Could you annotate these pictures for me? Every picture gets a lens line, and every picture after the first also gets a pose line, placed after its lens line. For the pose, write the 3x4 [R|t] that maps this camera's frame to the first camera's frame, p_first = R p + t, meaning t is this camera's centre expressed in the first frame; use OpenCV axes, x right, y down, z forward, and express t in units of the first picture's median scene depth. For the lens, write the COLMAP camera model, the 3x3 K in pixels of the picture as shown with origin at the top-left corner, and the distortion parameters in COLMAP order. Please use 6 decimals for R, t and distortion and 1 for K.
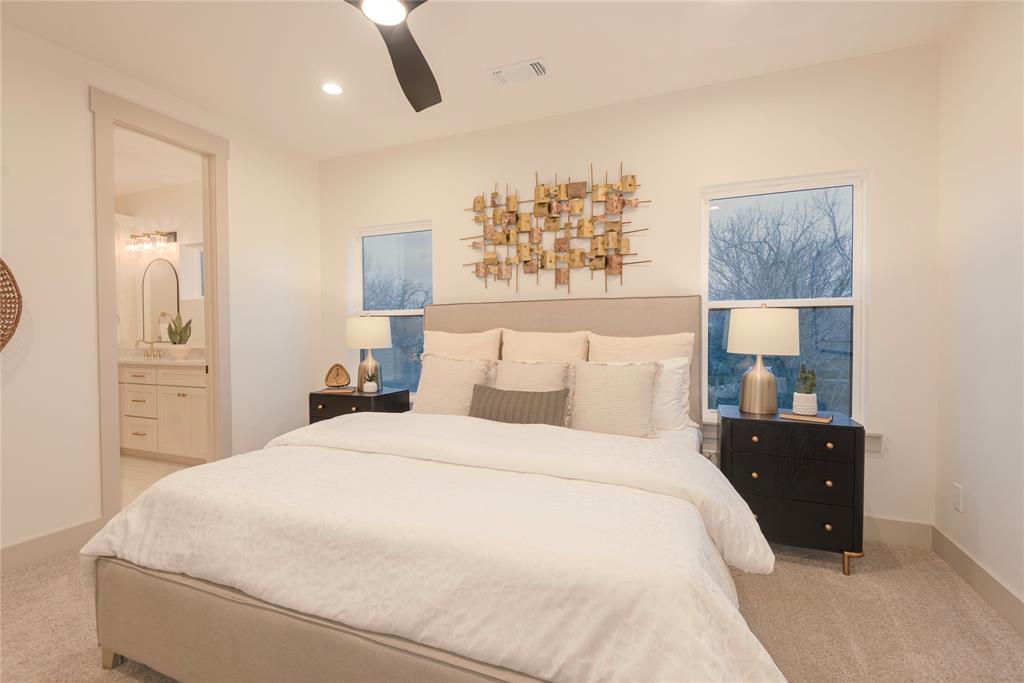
lens RADIAL K [[459.9, 0, 516.4], [0, 459.9, 344.3], [0, 0, 1]] dist [0.026452, -0.016719]
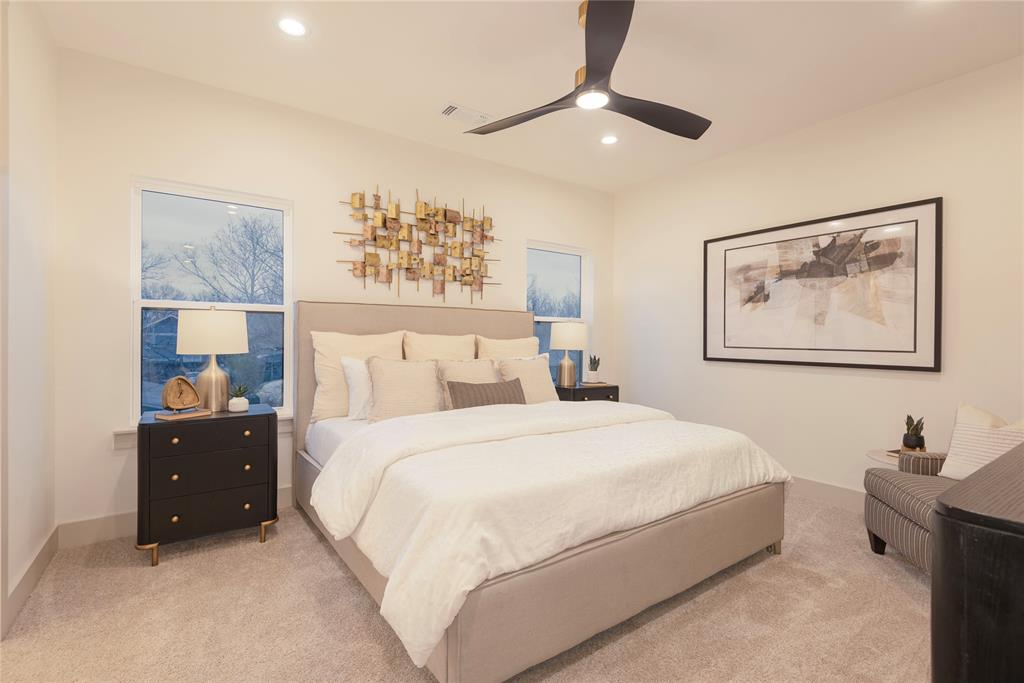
lens RADIAL K [[459.9, 0, 512.9], [0, 459.9, 337.6], [0, 0, 1]] dist [0.026452, -0.016719]
pose [[0.538004, 0.011705, 0.842861, -0.769925], [0.012909, 0.999672, -0.022122, 0.007023], [-0.842844, 0.022782, 0.537676, 0.227792]]
